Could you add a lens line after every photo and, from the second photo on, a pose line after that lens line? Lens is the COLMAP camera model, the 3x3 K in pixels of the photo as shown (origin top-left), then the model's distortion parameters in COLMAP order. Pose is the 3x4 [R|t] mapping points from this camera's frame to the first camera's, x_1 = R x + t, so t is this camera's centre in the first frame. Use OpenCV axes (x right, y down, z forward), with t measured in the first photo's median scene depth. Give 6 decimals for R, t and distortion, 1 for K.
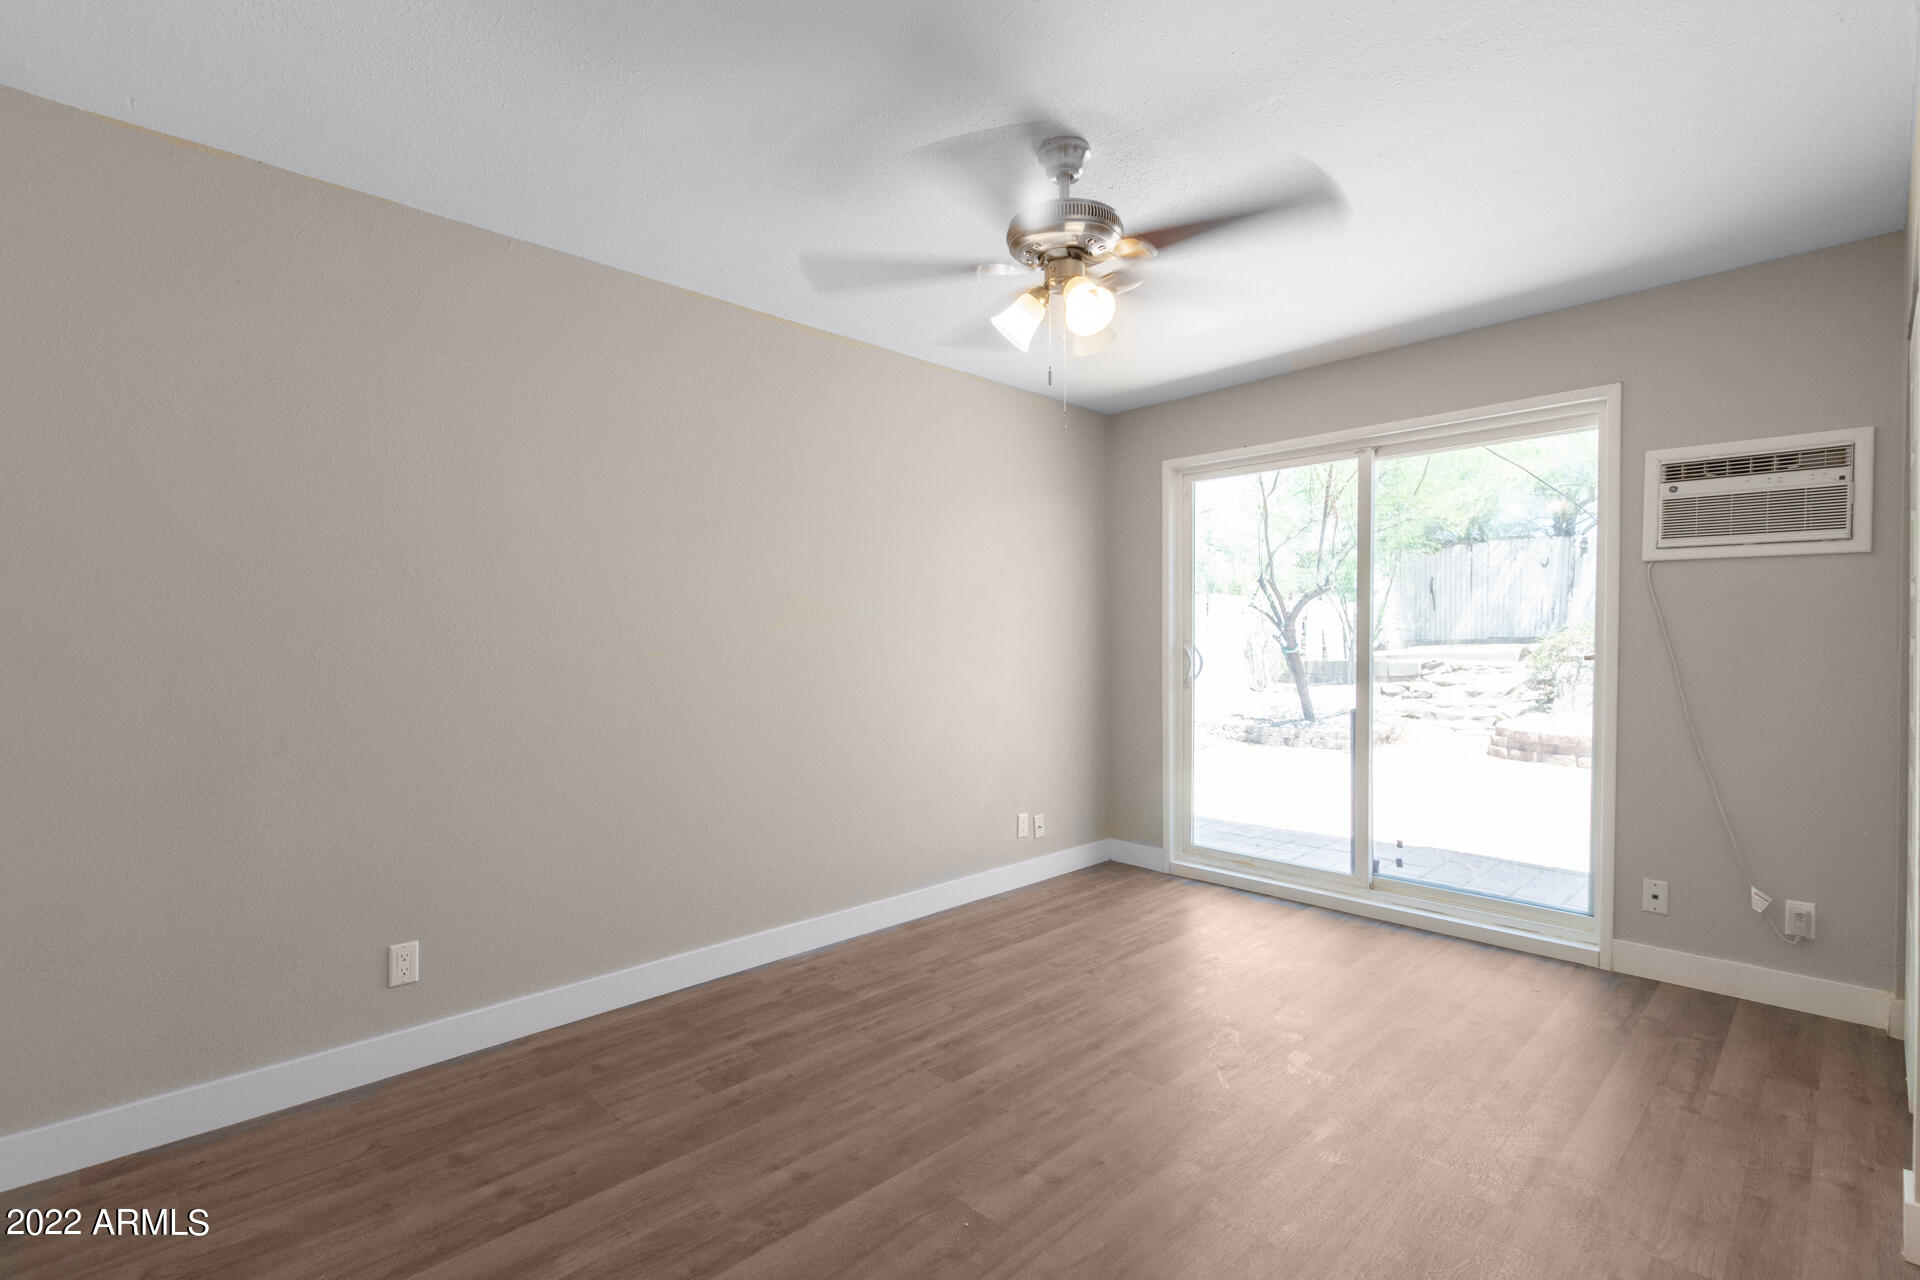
lens RADIAL K [[885.7, 0, 959.1], [0, 885.7, 642.8], [0, 0, 1]] dist [0.003976, -0.002352]
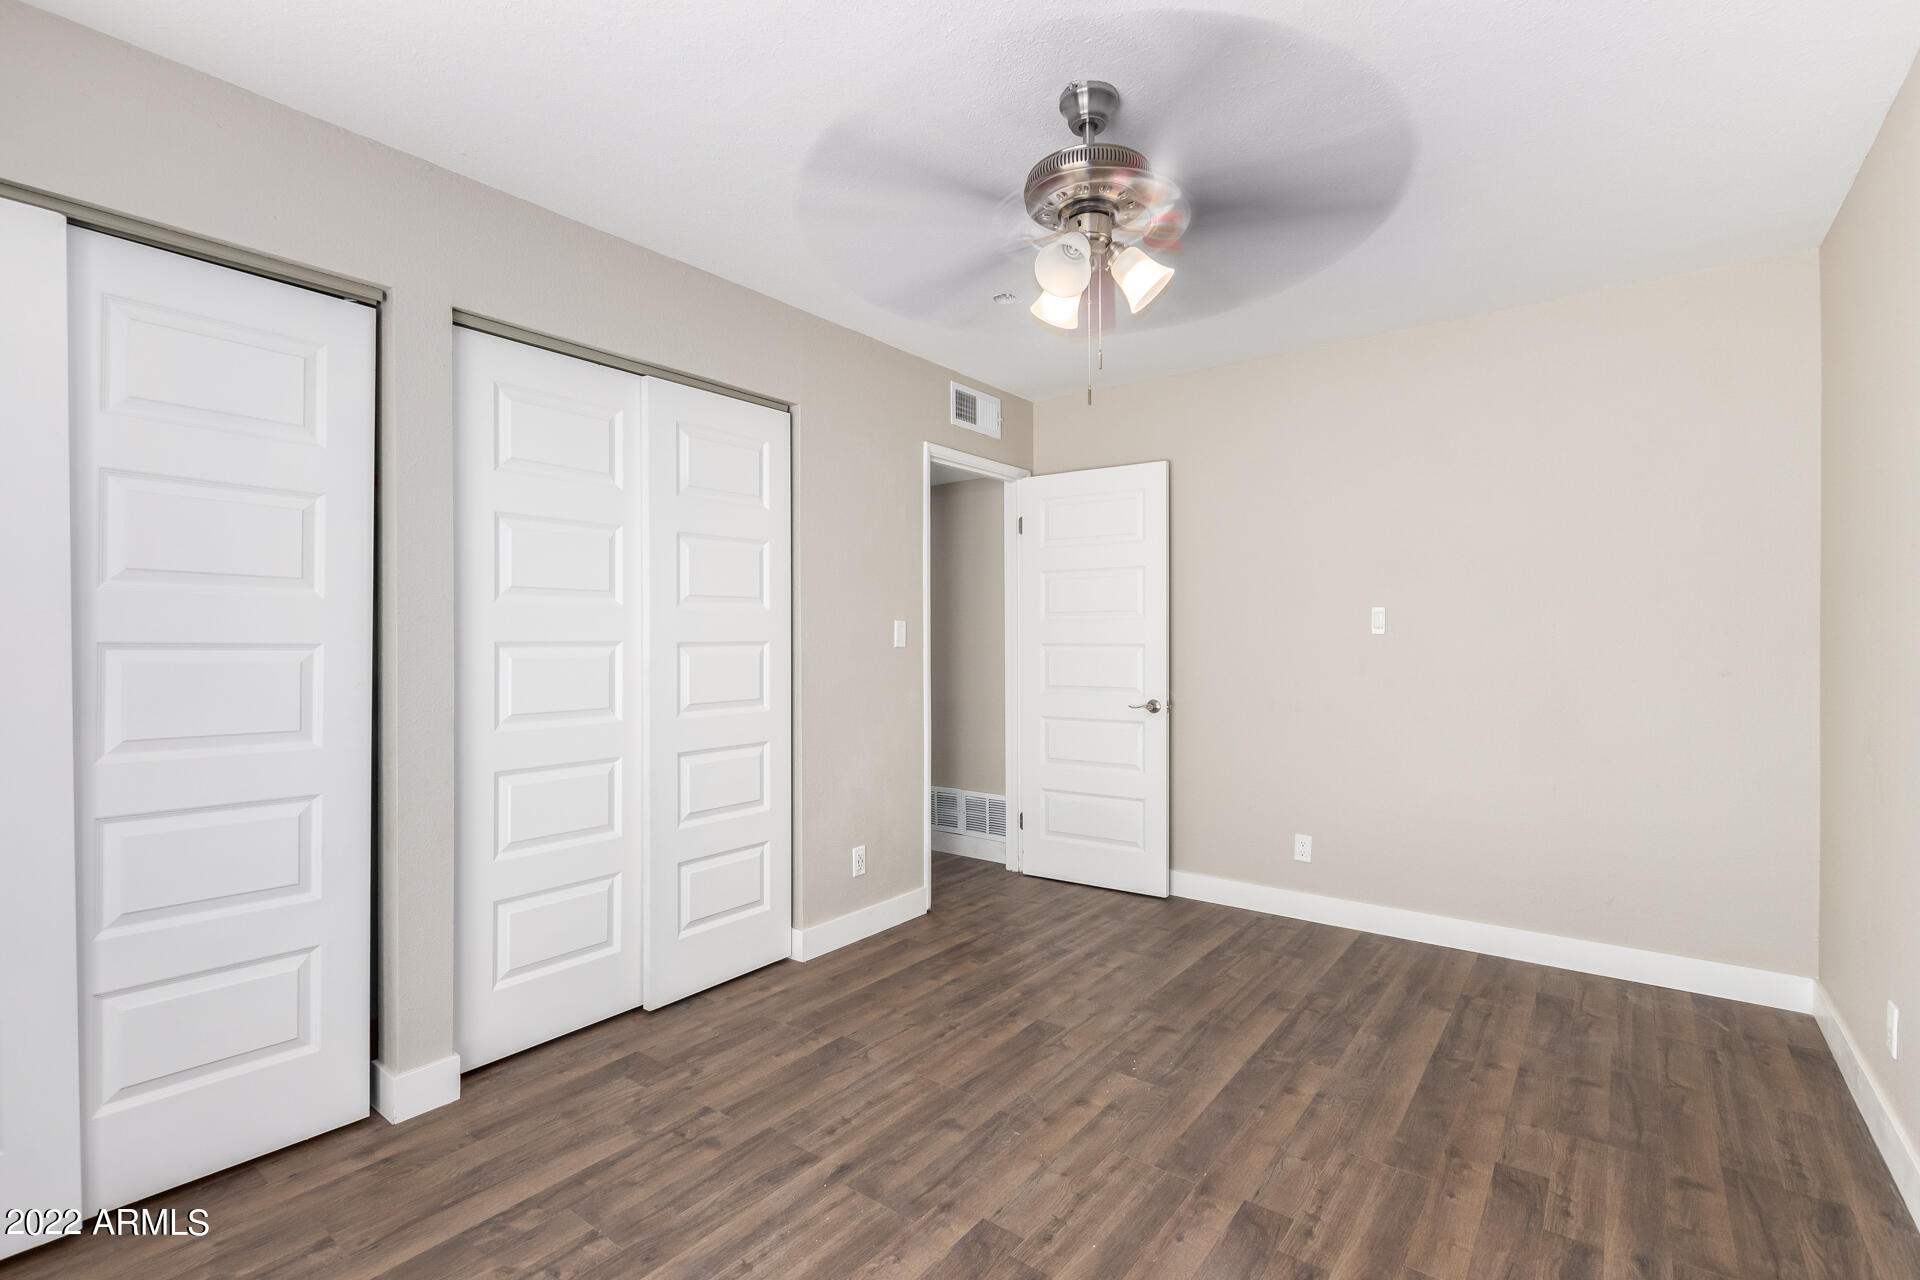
lens RADIAL K [[885.7, 0, 960.1], [0, 885.7, 633.3], [0, 0, 1]] dist [0.003976, -0.002352]
pose [[-0.988009, 0.006215, -0.154272, 0.392967], [0.006866, 0.999970, -0.003688, -0.006985], [0.154244, -0.004703, -0.988022, 1.895257]]
